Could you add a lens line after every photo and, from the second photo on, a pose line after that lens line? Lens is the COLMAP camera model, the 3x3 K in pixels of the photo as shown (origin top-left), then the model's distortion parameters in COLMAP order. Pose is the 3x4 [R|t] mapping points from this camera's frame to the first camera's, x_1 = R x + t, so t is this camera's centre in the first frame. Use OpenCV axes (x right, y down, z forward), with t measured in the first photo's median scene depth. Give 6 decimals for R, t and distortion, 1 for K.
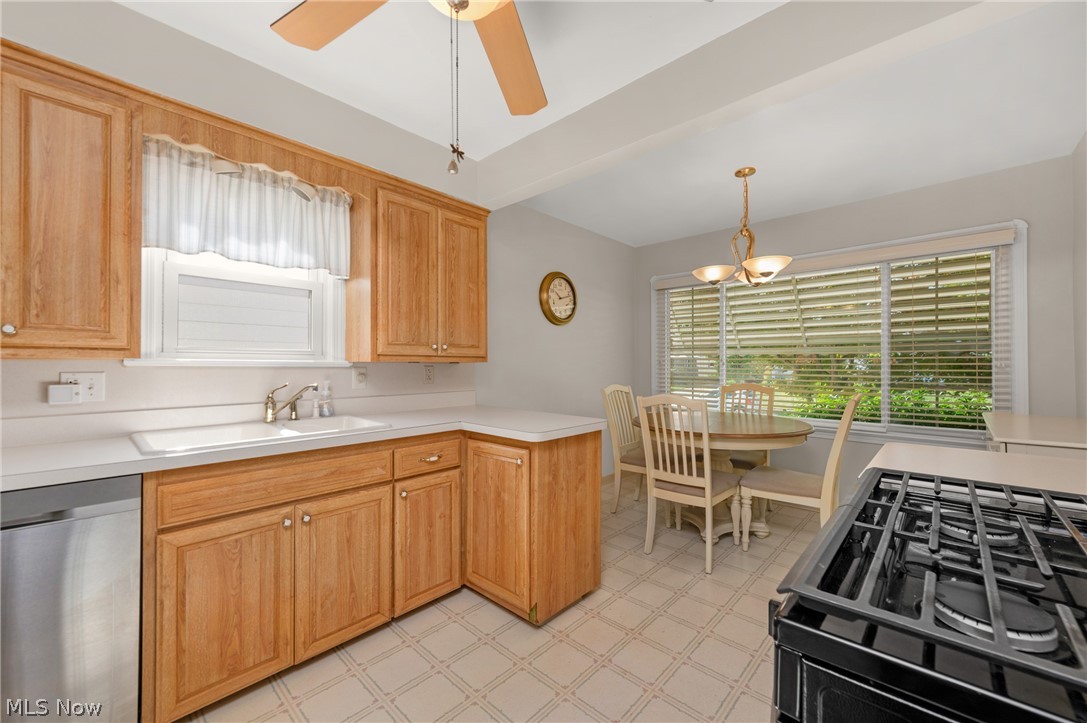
lens RADIAL K [[432.8, 0, 552.8], [0, 432.8, 363.4], [0, 0, 1]] dist [0.013863, -0.000610]
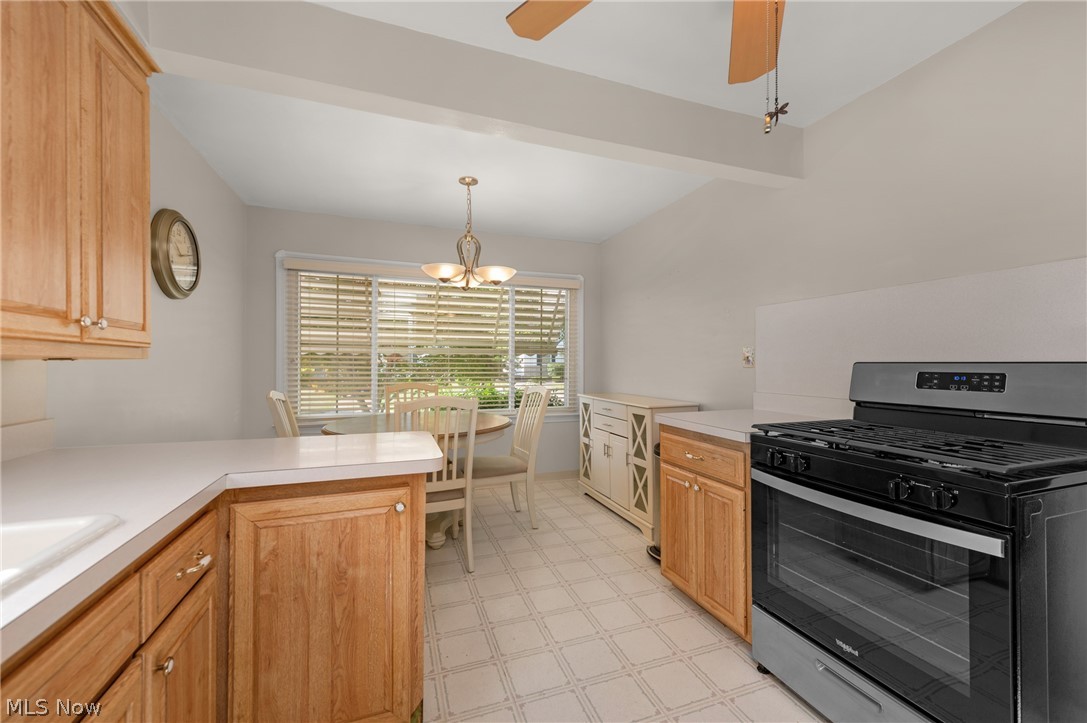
lens RADIAL K [[432.8, 0, 549.6], [0, 432.8, 362.9], [0, 0, 1]] dist [0.013863, -0.000610]
pose [[0.461374, 0.000904, 0.887205, -0.398809], [-0.001995, 0.999998, 0.000018, 0.001068], [-0.887204, -0.001779, 0.461375, 0.338615]]
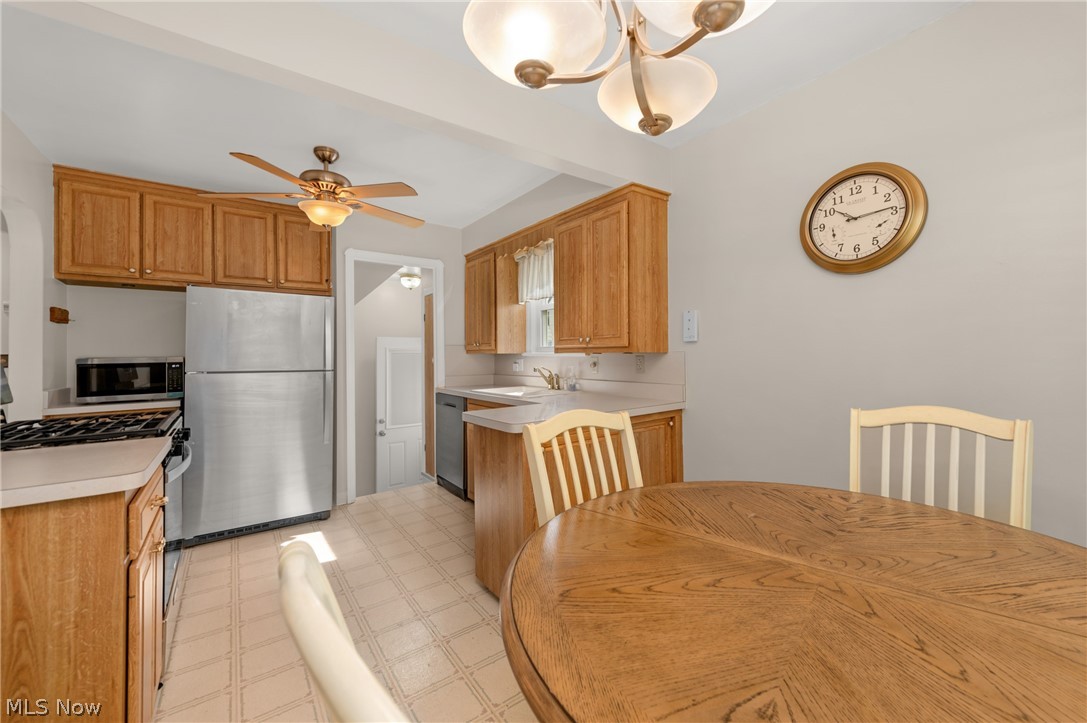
lens RADIAL K [[432.8, 0, 542.6], [0, 432.8, 360.8], [0, 0, 1]] dist [0.013863, -0.000610]
pose [[-0.217027, 0.009765, -0.976117, 0.796750], [0.004342, 0.999950, 0.009038, 0.007753], [0.976156, -0.002277, -0.217059, 1.039134]]
